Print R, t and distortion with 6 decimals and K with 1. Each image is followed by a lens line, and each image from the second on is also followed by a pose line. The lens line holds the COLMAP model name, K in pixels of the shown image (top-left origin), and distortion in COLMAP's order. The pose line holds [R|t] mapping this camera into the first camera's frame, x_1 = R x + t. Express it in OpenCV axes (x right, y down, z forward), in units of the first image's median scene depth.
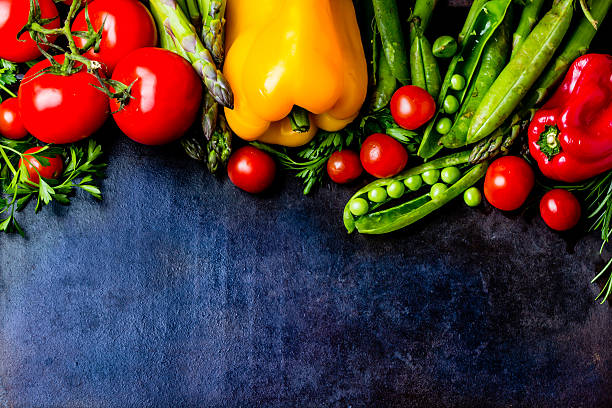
lens RADIAL K [[3049.8, 0, 305.5], [0, 3049.8, 201.4], [0, 0, 1]] dist [-0.130103, 0.000000]
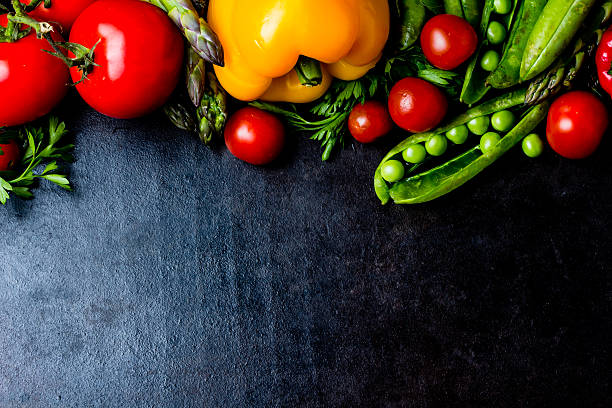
lens RADIAL K [[3049.8, 0, 305.9], [0, 3049.8, 205.5], [0, 0, 1]] dist [-0.130103, 0.000000]
pose [[0.995907, -0.089451, -0.012962, 0.004489], [0.090054, 0.994267, 0.057641, -0.037434], [0.007731, -0.058572, 0.998253, 0.201662]]
